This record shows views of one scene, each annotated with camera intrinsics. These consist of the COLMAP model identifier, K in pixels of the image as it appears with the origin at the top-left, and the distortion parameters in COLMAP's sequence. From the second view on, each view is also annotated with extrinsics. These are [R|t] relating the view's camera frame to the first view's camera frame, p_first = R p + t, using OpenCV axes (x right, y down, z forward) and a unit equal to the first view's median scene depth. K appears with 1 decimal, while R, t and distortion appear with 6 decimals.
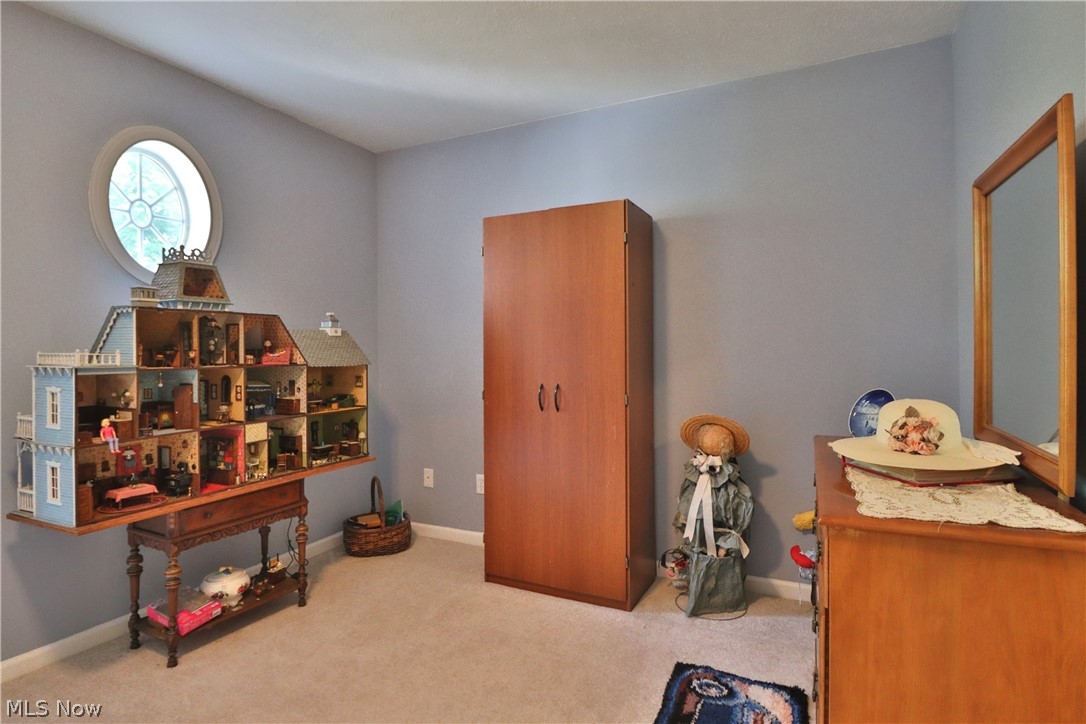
lens RADIAL K [[567.9, 0, 542.2], [0, 567.9, 347.0], [0, 0, 1]] dist [-0.002277, -0.014359]
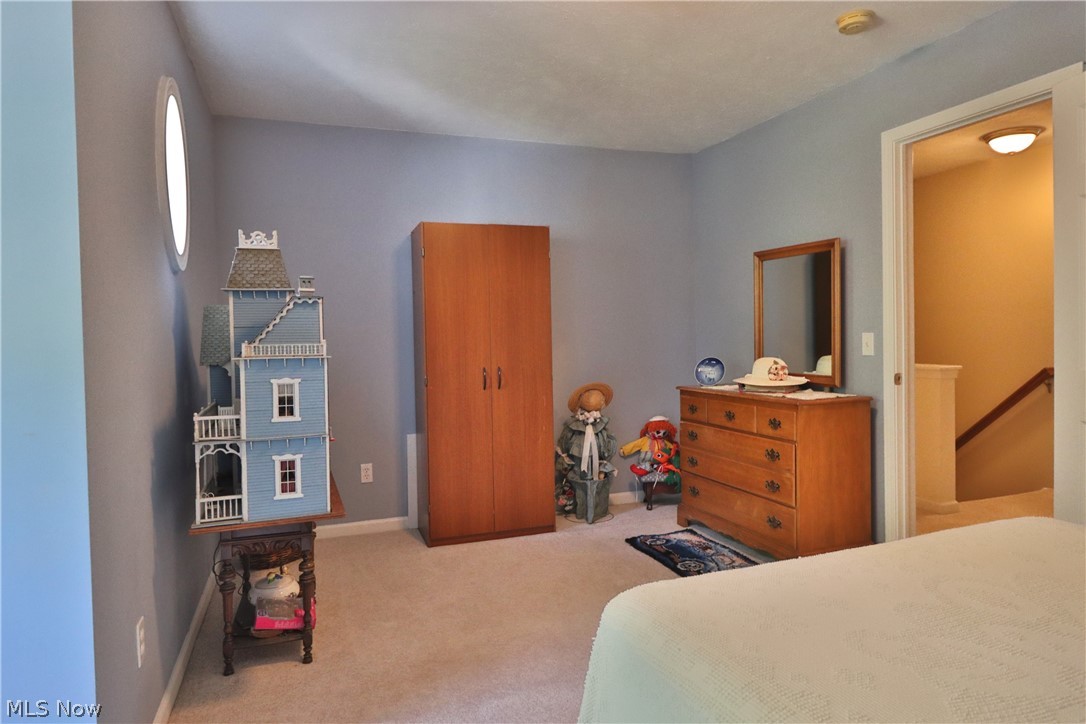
lens RADIAL K [[658.6, 0, 544.5], [0, 658.6, 348.7], [0, 0, 1]] dist [-0.008332, -0.000841]
pose [[0.701185, -0.019554, 0.712711, -0.990320], [0.015017, 0.999807, 0.012657, 0.008811], [-0.712821, 0.001827, 0.701344, -0.087485]]
